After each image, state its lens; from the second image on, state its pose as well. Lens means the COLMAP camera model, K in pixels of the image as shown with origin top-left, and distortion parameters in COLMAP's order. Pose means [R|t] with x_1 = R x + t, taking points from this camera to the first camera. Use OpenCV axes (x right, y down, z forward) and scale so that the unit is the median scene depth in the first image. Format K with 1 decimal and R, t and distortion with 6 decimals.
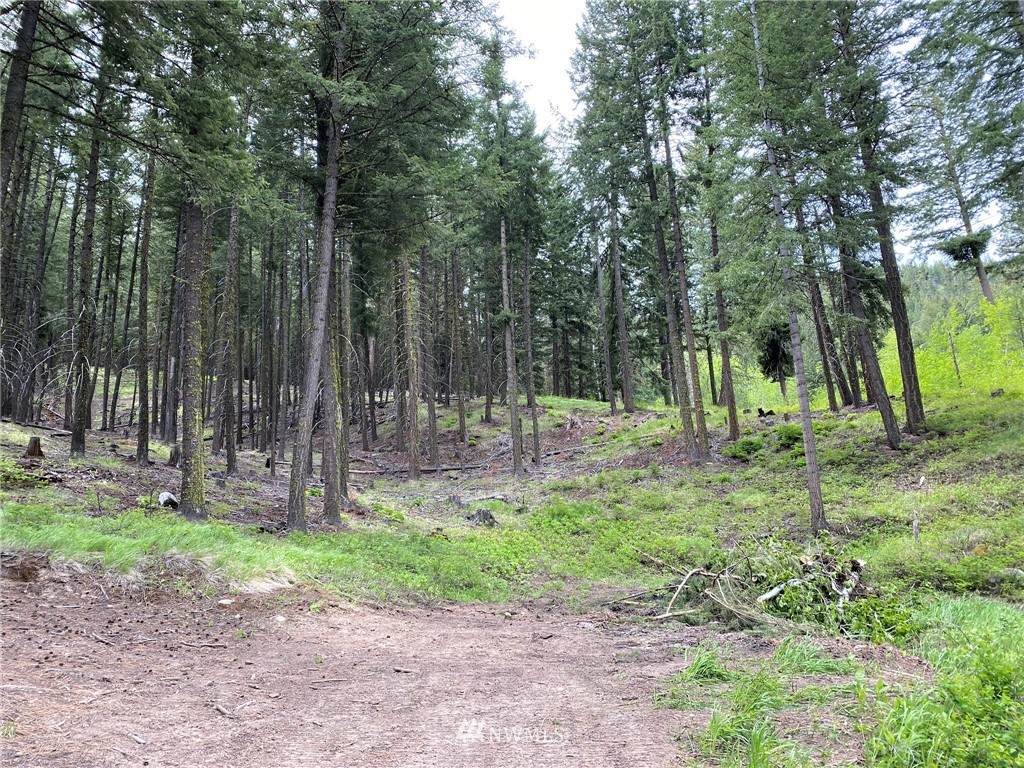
lens RADIAL K [[778.4, 0, 512.0], [0, 778.4, 384.0], [0, 0, 1]] dist [0.086793, -0.106127]
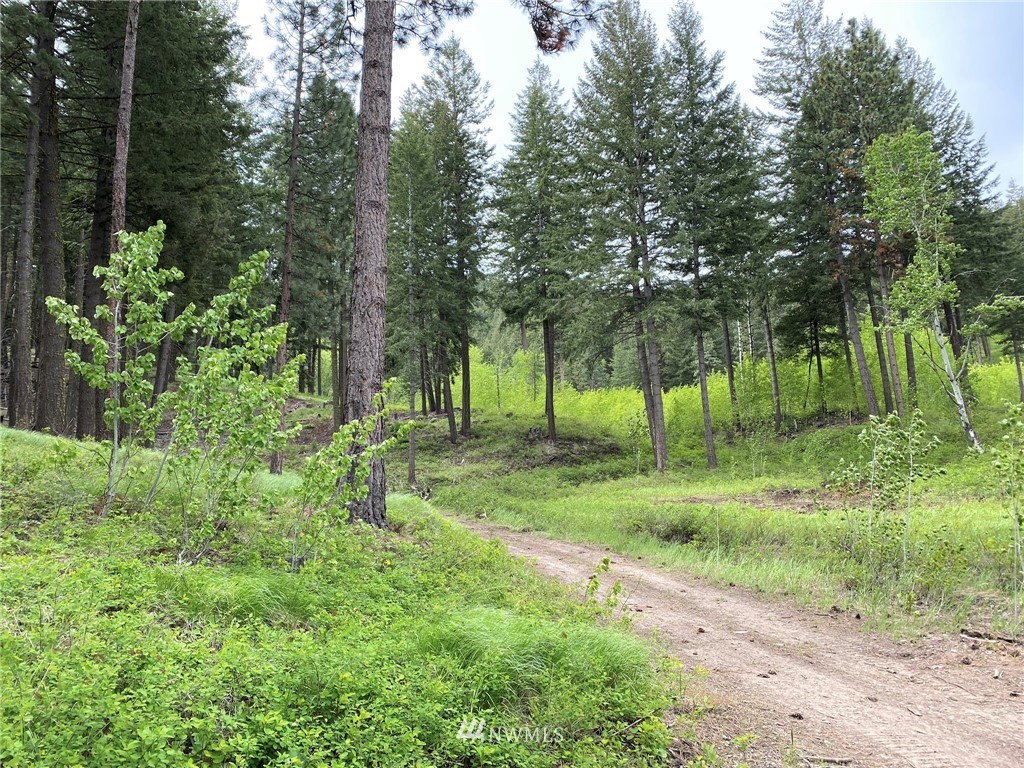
lens RADIAL K [[766.3, 0, 507.3], [0, 766.3, 386.3], [0, 0, 1]] dist [0.055175, -0.060317]
pose [[0.872065, 0.100912, 0.478872, -0.241190], [-0.119416, 0.992810, 0.008253, -0.069849], [-0.474596, -0.064382, 0.877846, -0.545323]]
